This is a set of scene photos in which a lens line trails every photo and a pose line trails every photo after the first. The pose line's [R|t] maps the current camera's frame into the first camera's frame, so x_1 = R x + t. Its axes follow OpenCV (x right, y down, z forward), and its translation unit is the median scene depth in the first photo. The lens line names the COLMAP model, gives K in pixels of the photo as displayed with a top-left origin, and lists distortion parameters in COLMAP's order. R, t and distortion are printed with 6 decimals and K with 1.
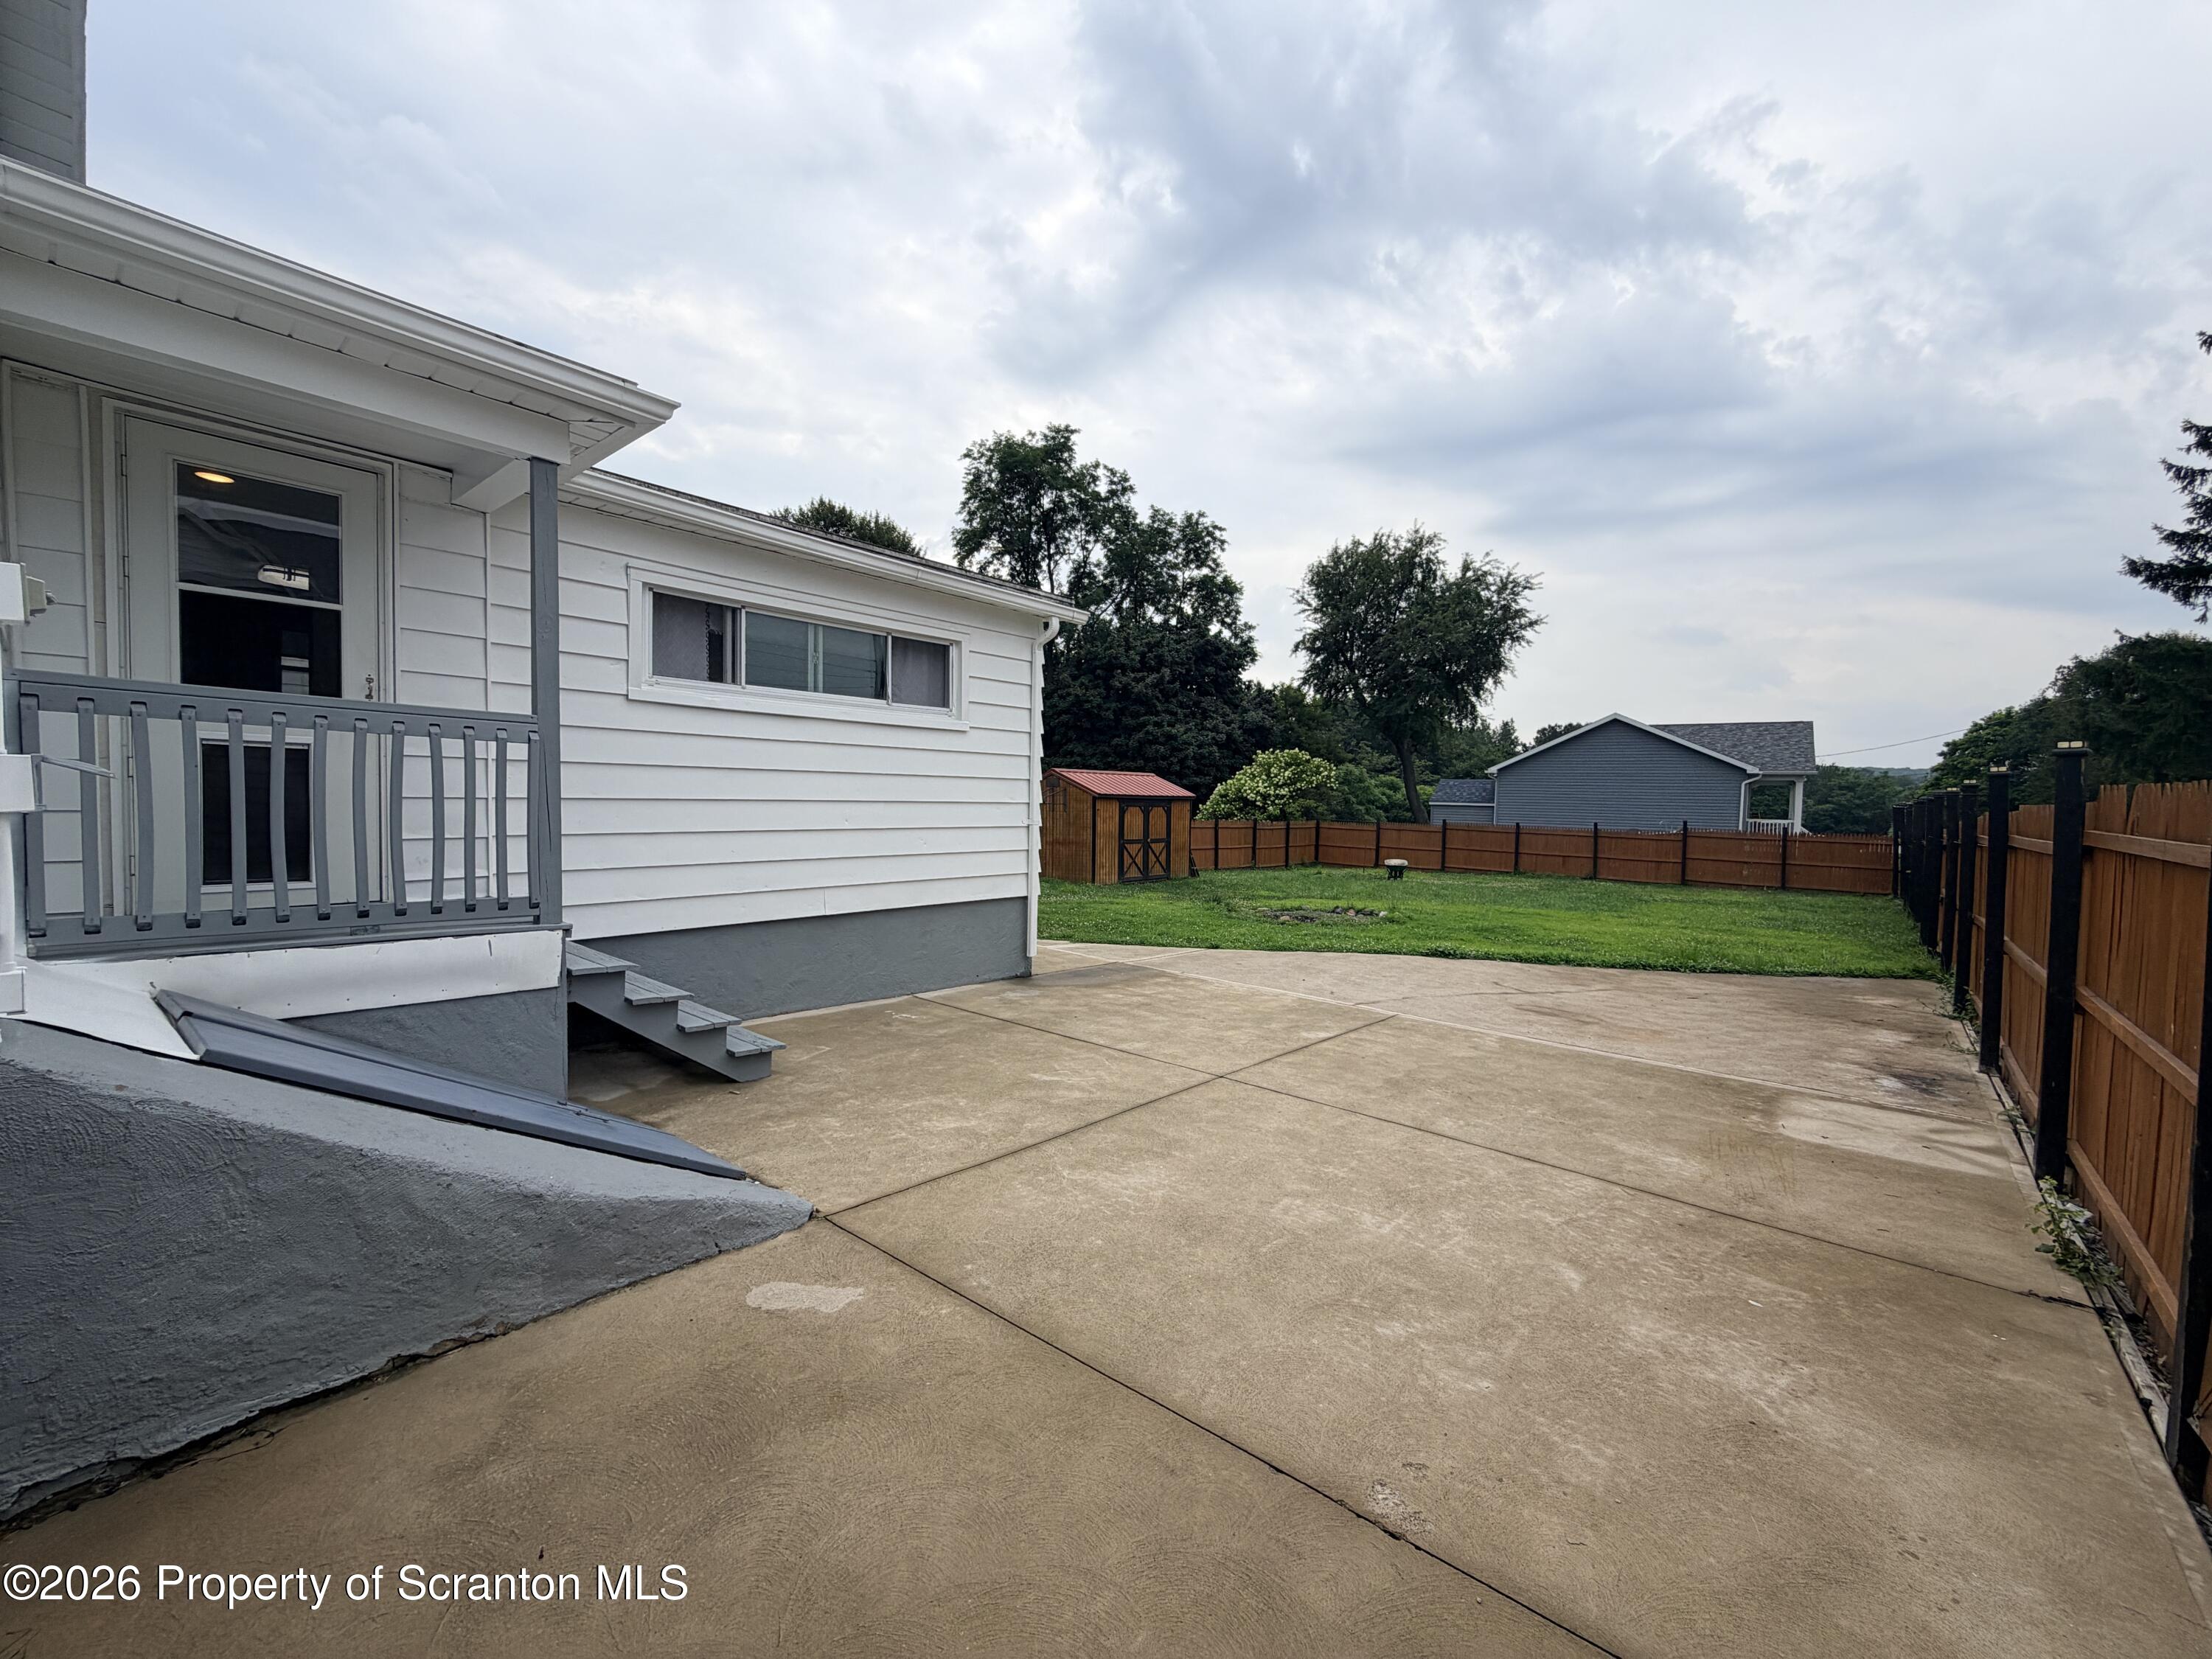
lens RADIAL K [[883.5, 0, 1106.0], [0, 883.5, 829.5], [0, 0, 1]] dist [-0.002931, -0.000084]
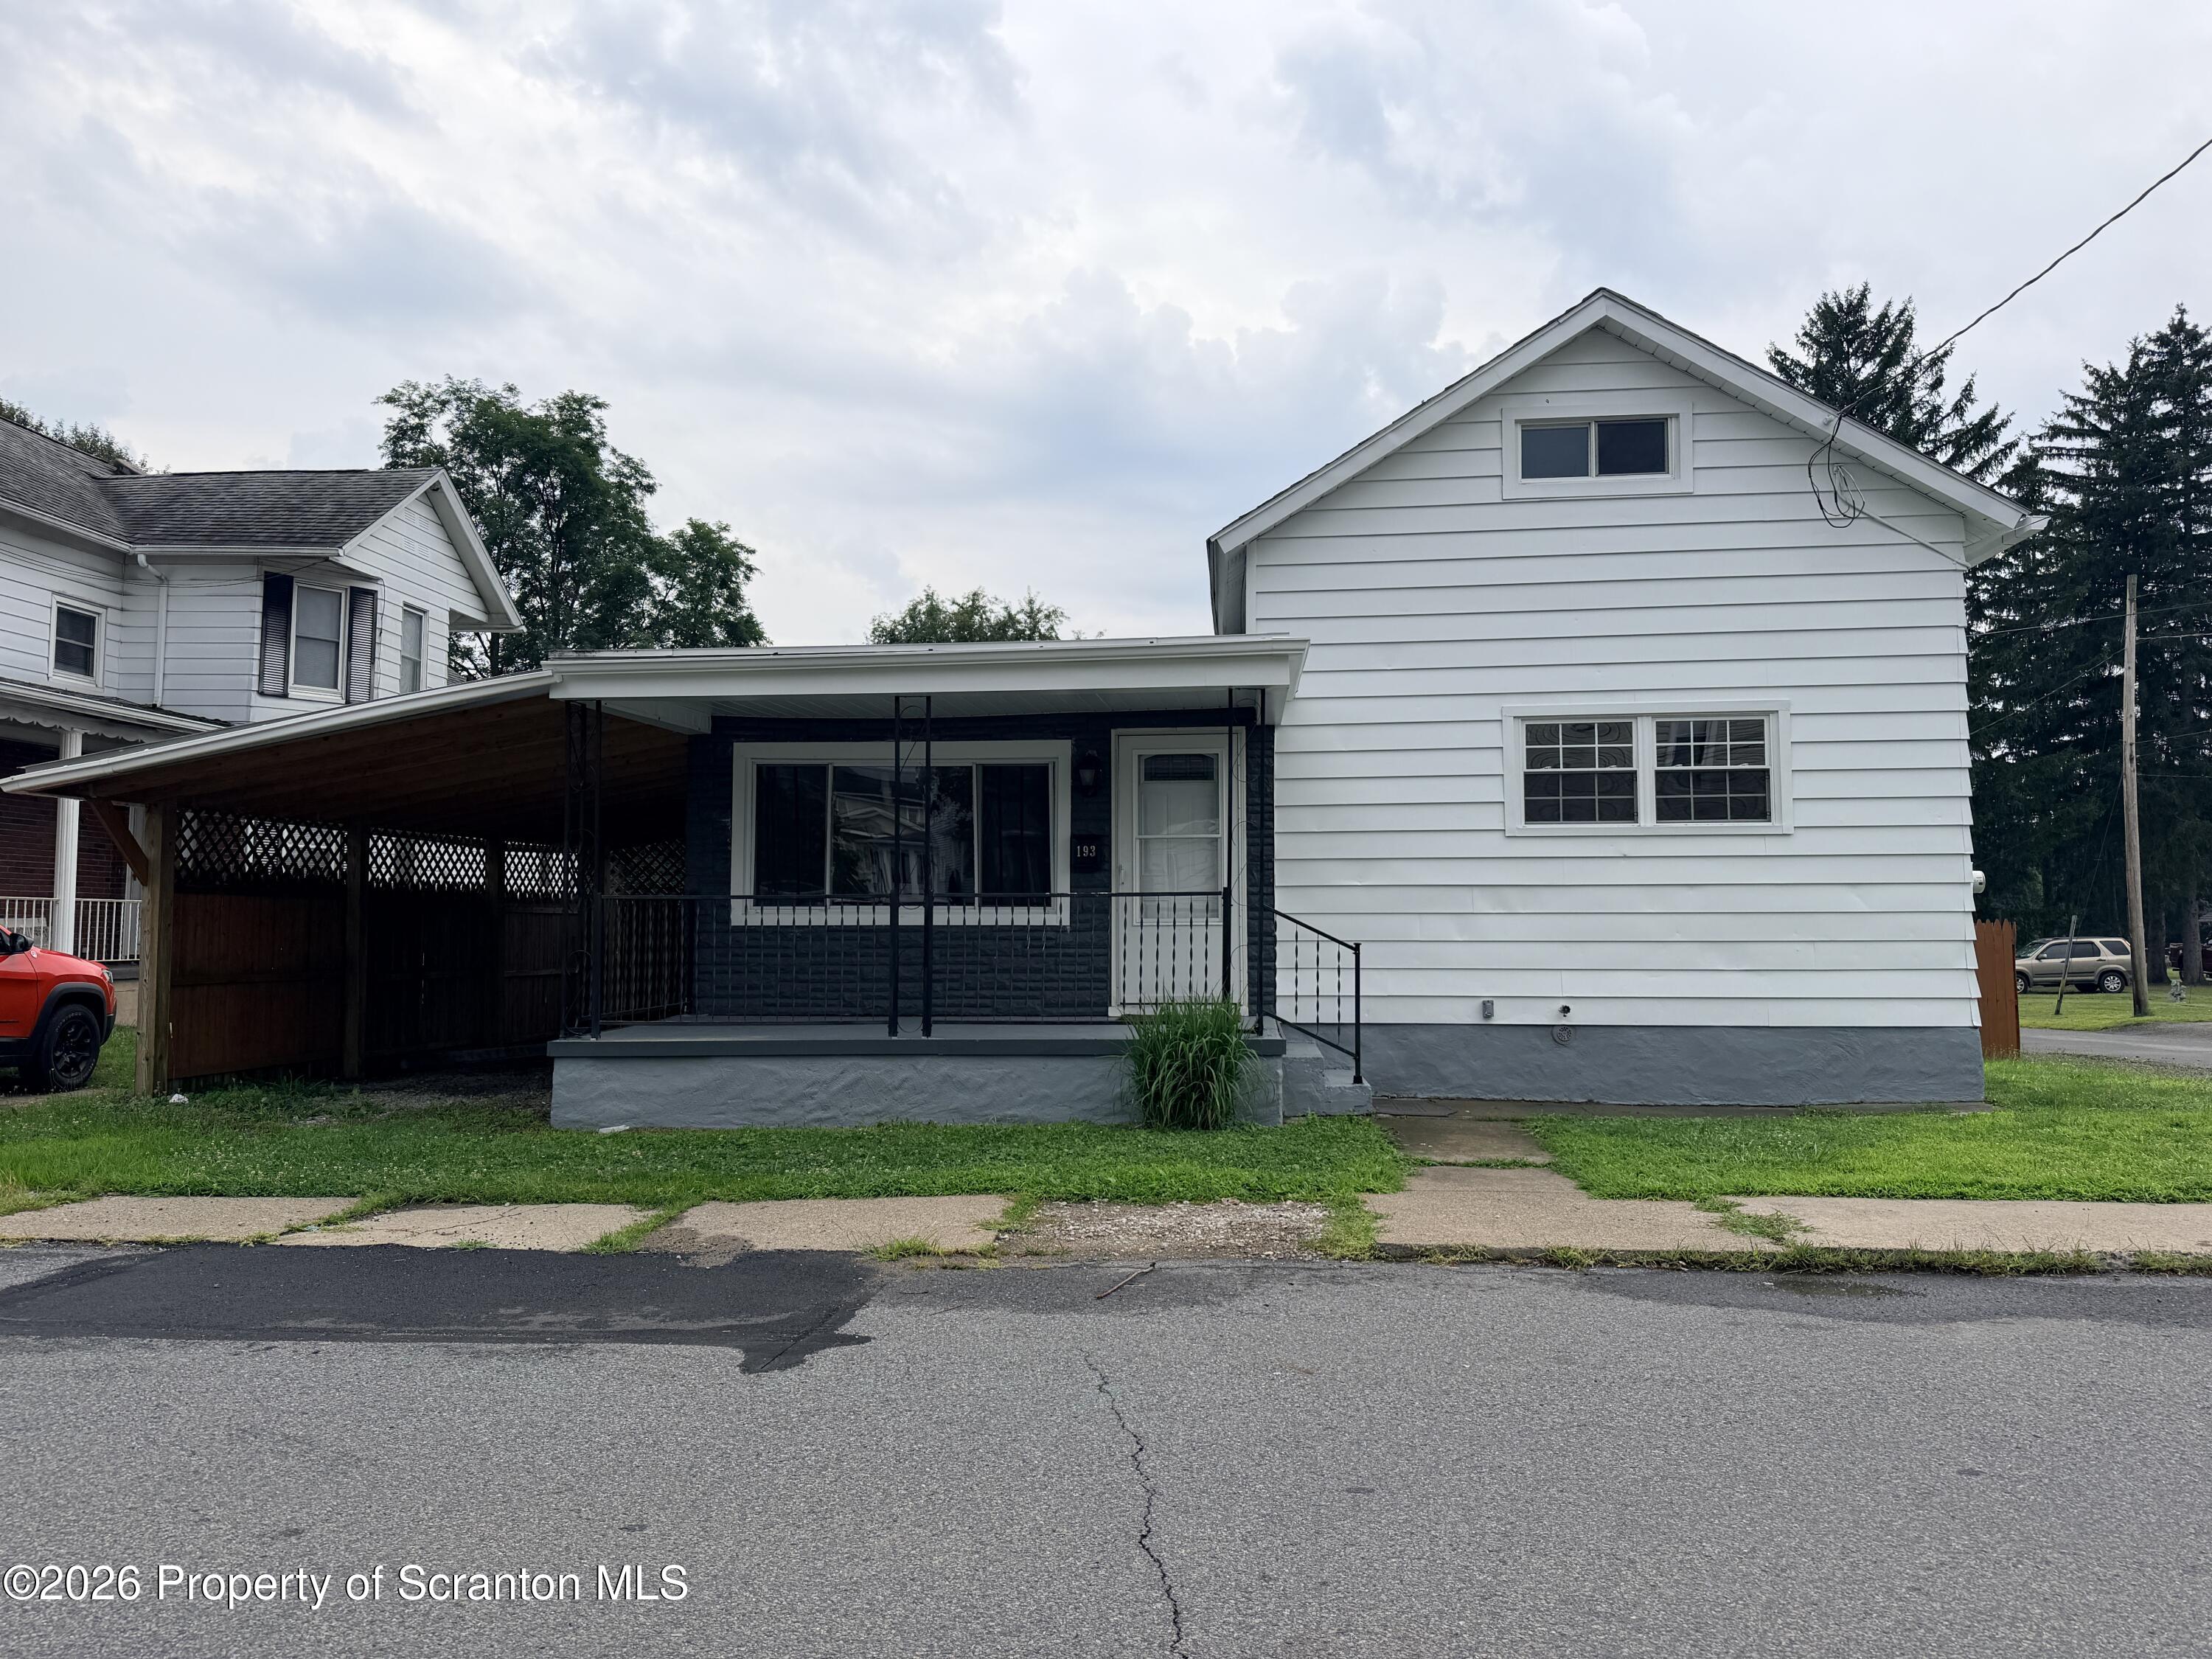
lens RADIAL K [[1518.0, 0, 1106.0], [0, 1518.0, 829.5], [0, 0, 1]] dist [0.113096, -0.124802]
pose [[0.834426, 0.012200, 0.550985, -0.366872], [0.039224, 0.995905, -0.081453, -0.003310], [-0.549722, 0.089578, 0.830531, -0.201160]]
